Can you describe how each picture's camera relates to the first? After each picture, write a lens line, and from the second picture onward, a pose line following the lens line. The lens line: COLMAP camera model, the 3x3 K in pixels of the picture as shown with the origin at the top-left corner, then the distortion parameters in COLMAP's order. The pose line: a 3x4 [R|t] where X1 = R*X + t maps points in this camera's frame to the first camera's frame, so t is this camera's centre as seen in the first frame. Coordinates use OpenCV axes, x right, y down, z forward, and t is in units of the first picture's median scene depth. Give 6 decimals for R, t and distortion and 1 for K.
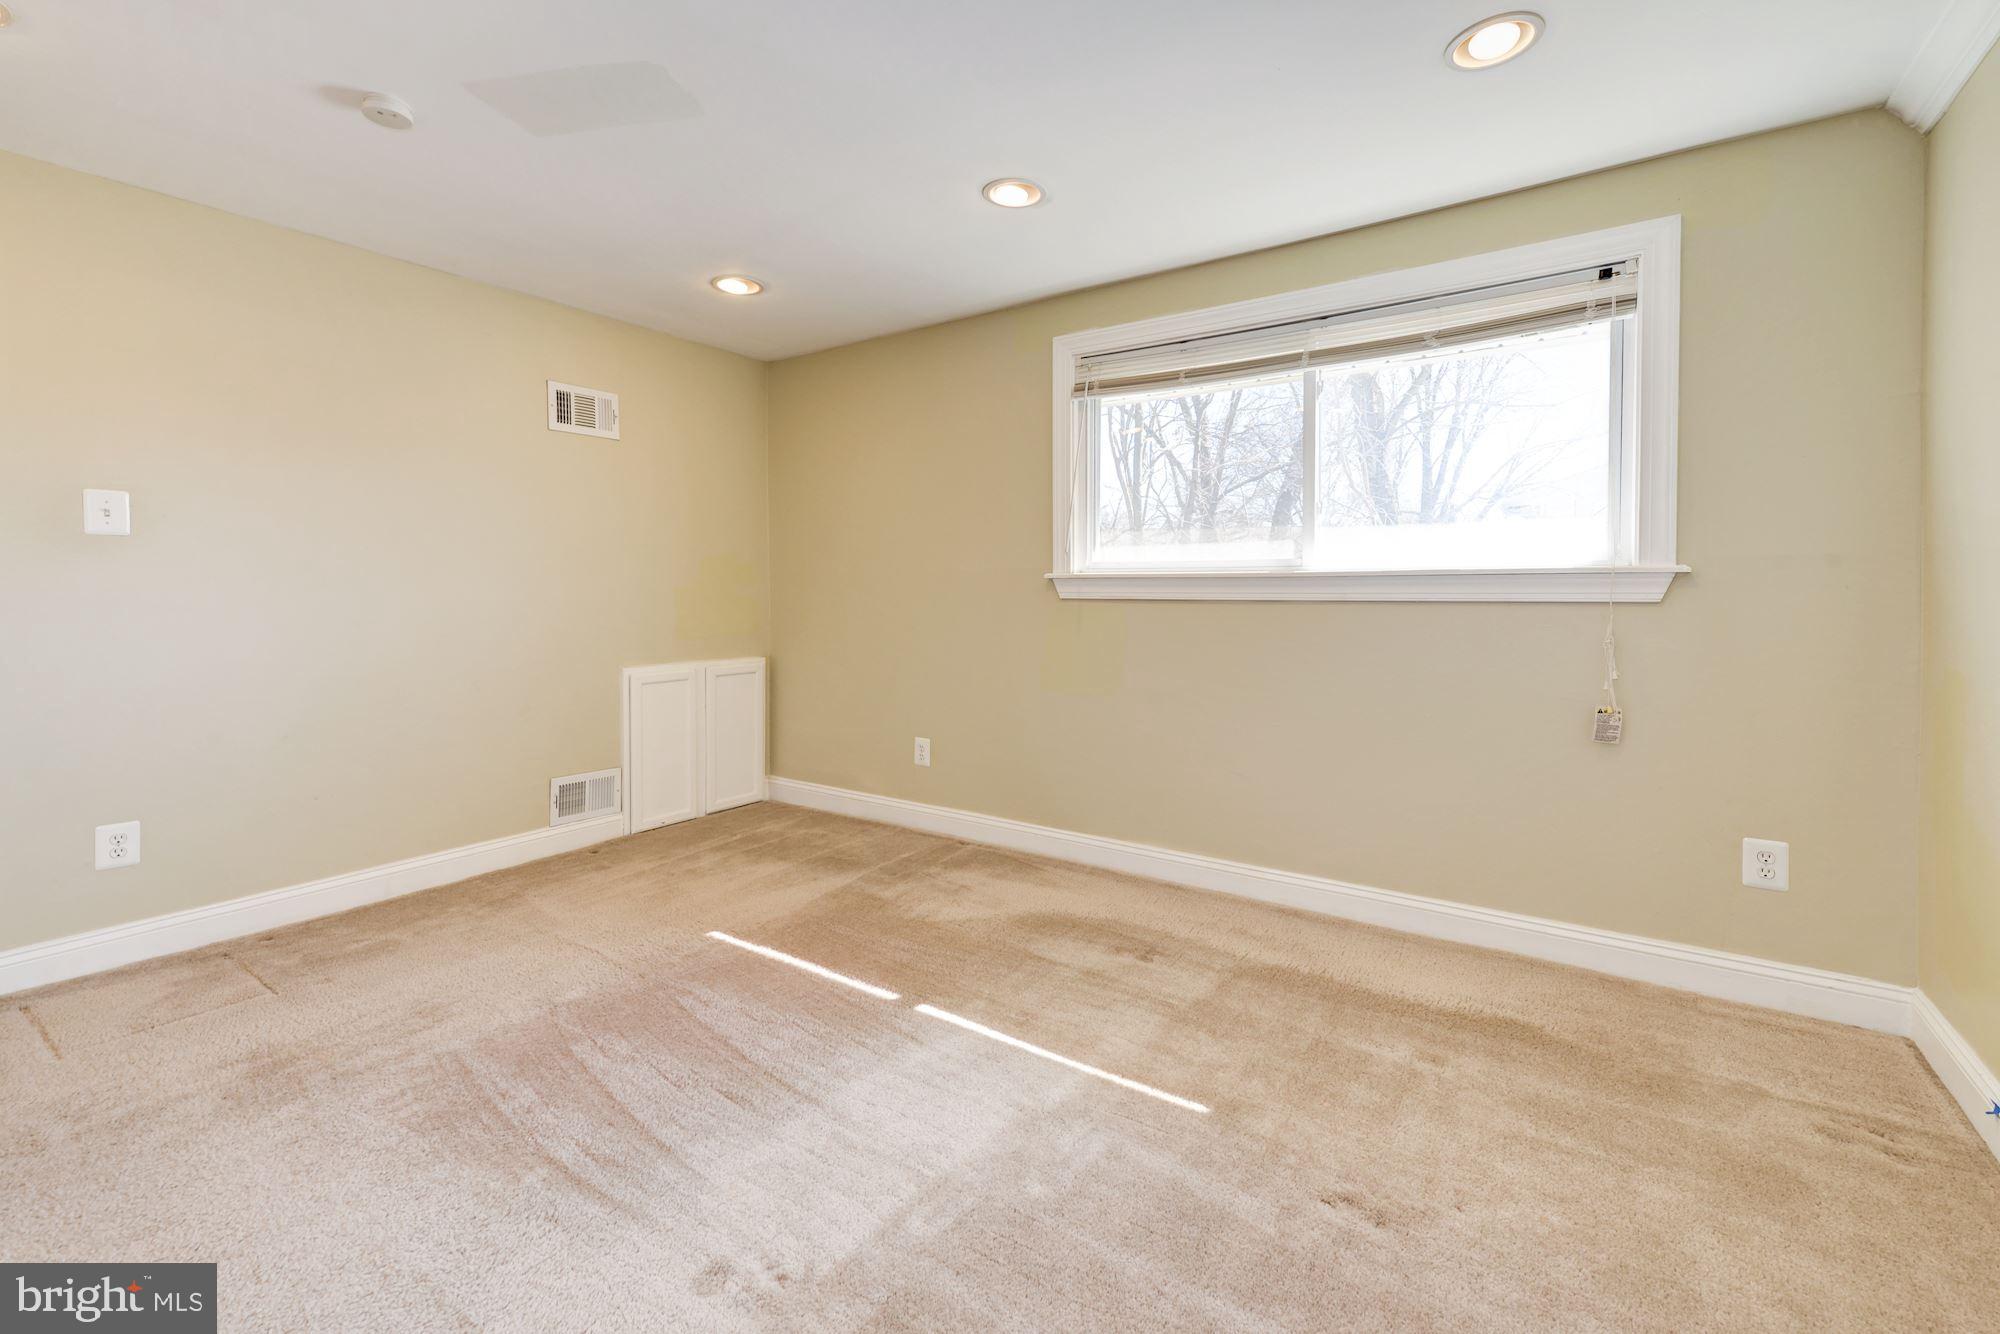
lens RADIAL K [[854.3, 0, 966.9], [0, 854.3, 597.1], [0, 0, 1]] dist [0.003412, 0.000661]
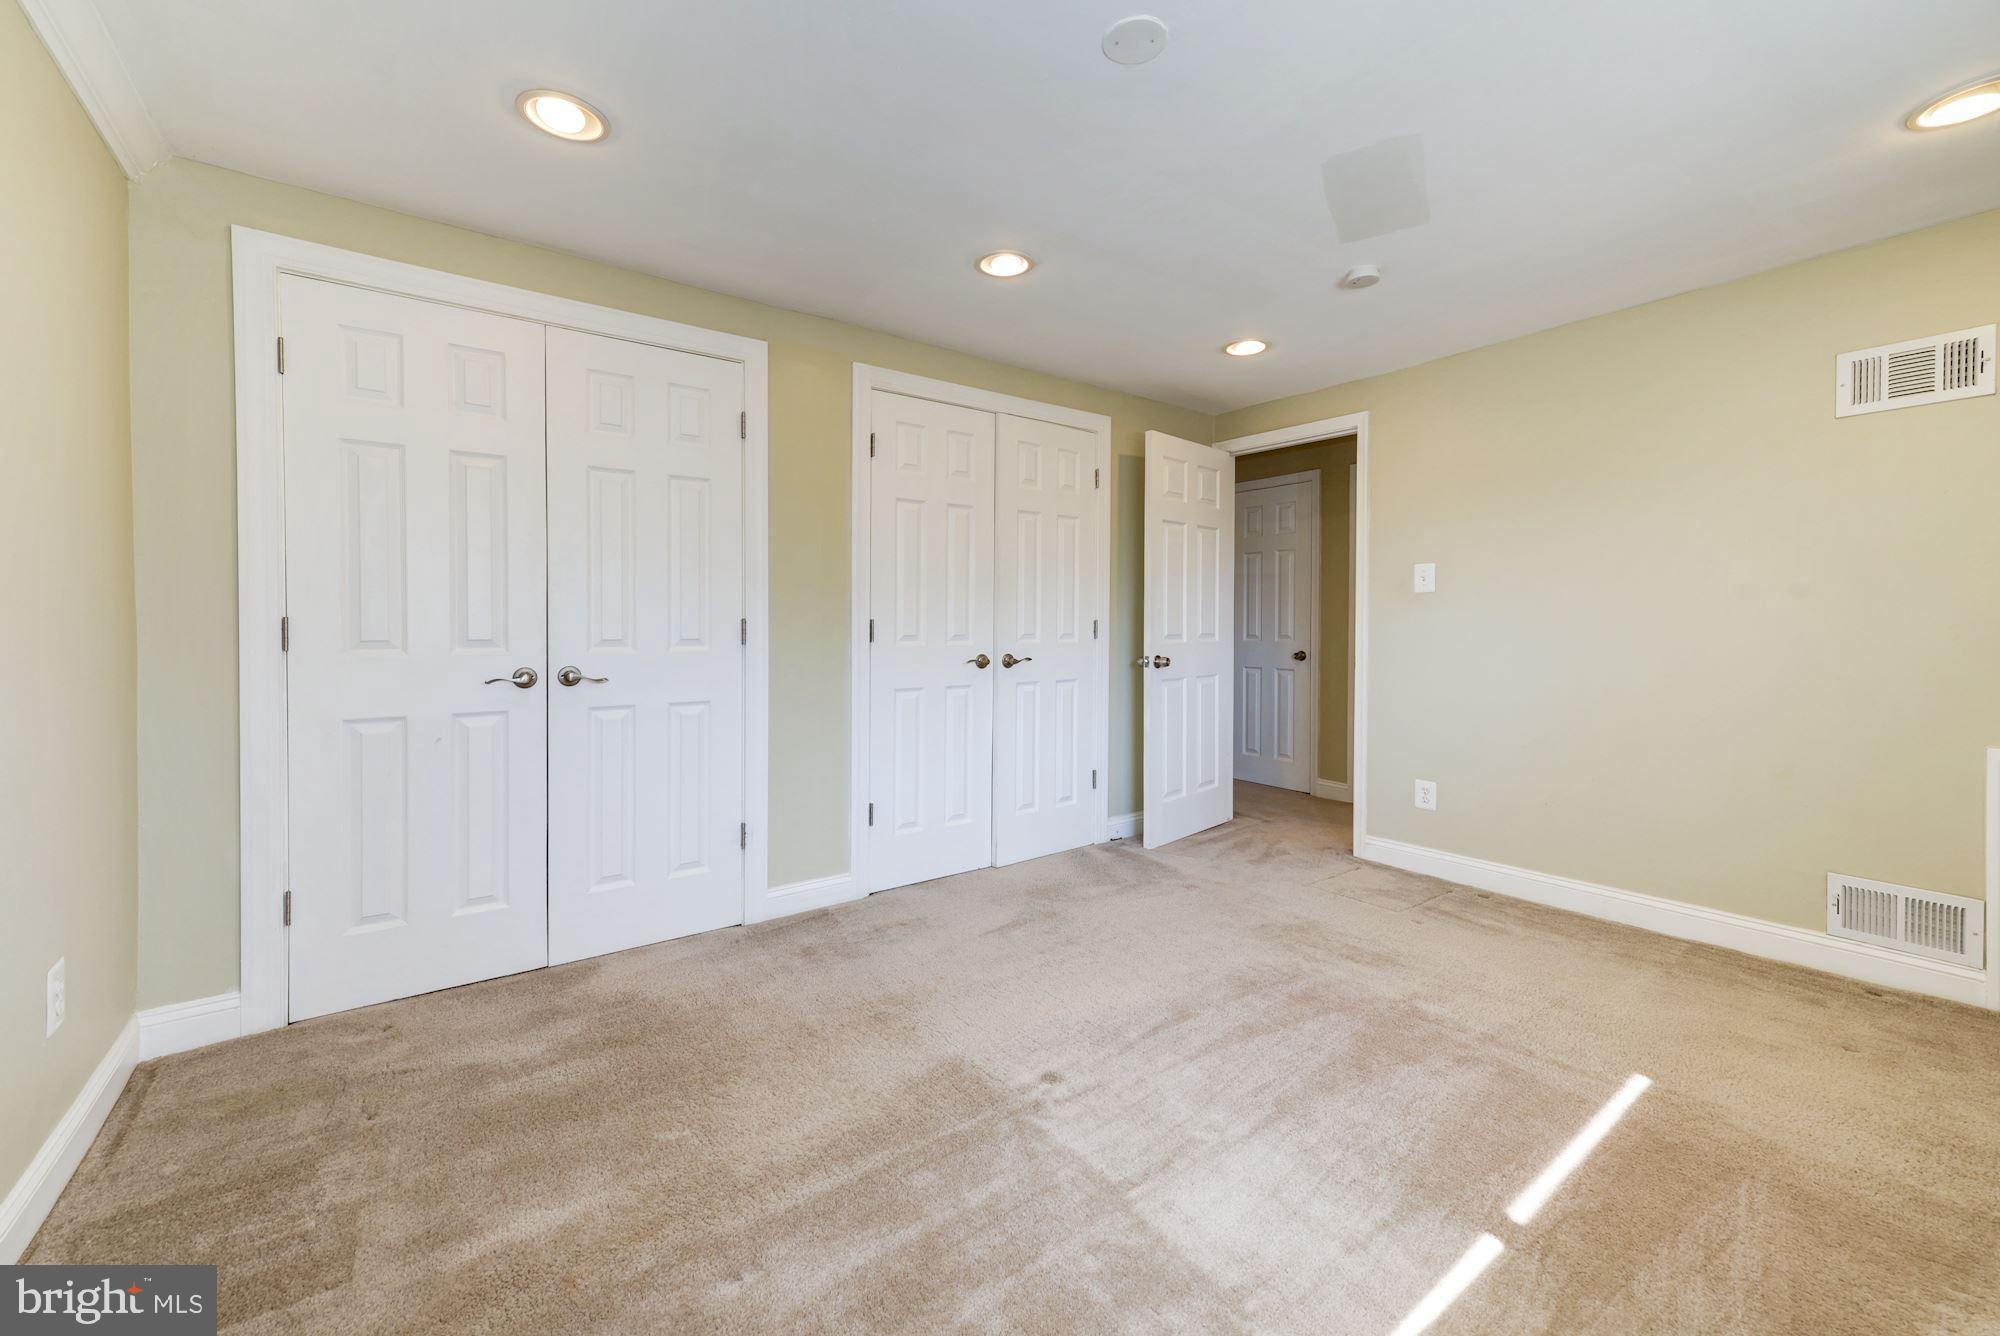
lens RADIAL K [[805.5, 0, 1030.2], [0, 805.5, 637.0], [0, 0, 1]] dist [-0.001020, -0.000163]
pose [[-0.279835, 0.010648, -0.959989, 0.560232], [-0.004562, 0.999912, 0.012421, -0.006935], [0.960037, 0.007855, -0.279762, 0.696527]]
